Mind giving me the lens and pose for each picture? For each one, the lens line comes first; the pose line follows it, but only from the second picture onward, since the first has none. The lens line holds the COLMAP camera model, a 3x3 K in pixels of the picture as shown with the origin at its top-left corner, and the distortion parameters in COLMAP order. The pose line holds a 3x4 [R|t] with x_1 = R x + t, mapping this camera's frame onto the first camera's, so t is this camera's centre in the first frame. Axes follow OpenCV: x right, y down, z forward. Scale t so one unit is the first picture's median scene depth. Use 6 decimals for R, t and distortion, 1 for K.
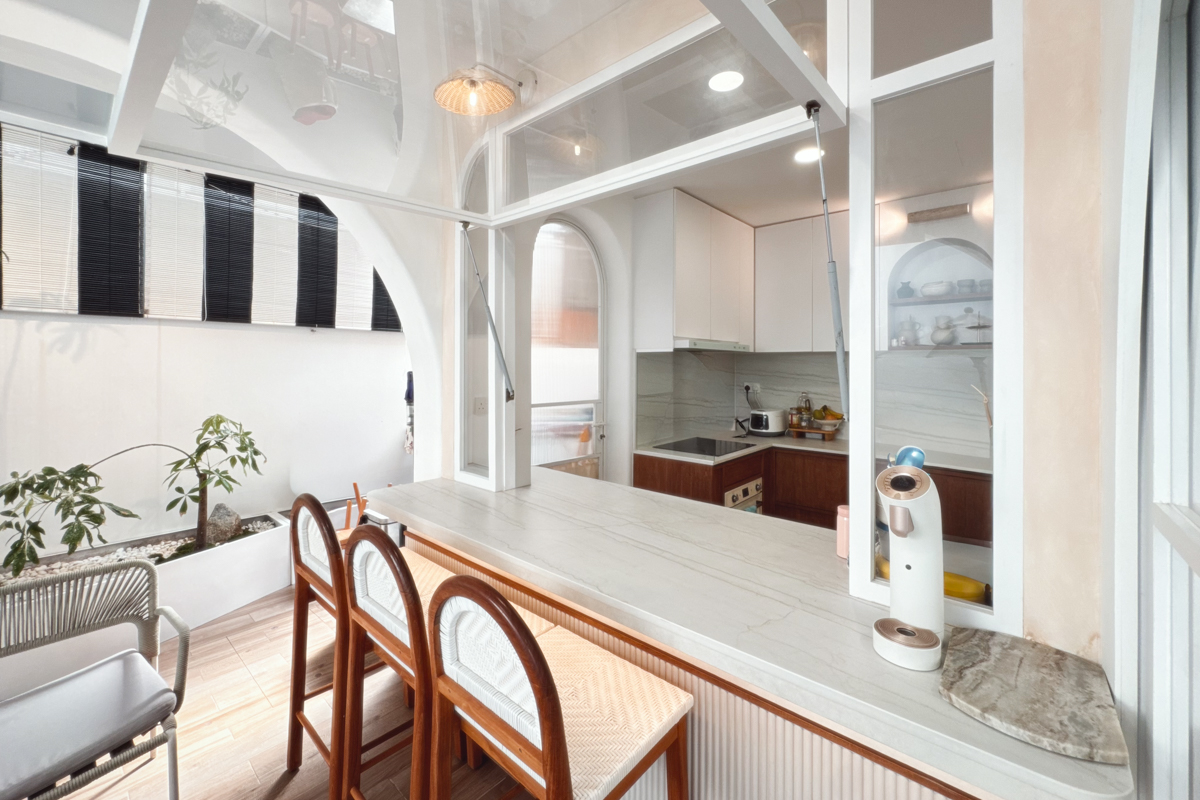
lens RADIAL K [[485.8, 0, 610.6], [0, 485.8, 364.1], [0, 0, 1]] dist [-0.007398, -0.000299]
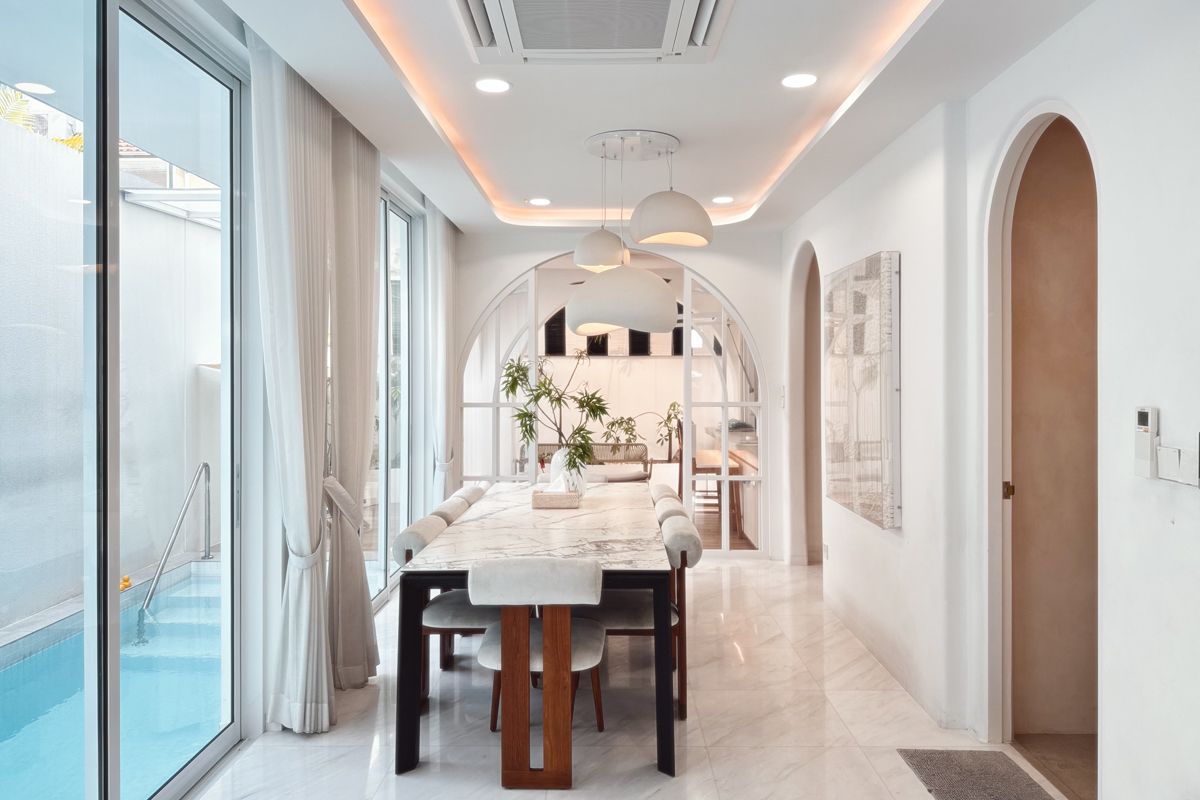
lens RADIAL K [[835.1, 0, 605.7], [0, 835.1, 392.7], [0, 0, 1]] dist [0.070685, 0.001563]
pose [[0.652741, 0.011468, -0.757494, 1.834125], [0.003141, 0.999836, 0.017844, -0.000041], [0.757575, -0.014027, 0.652598, -1.681646]]
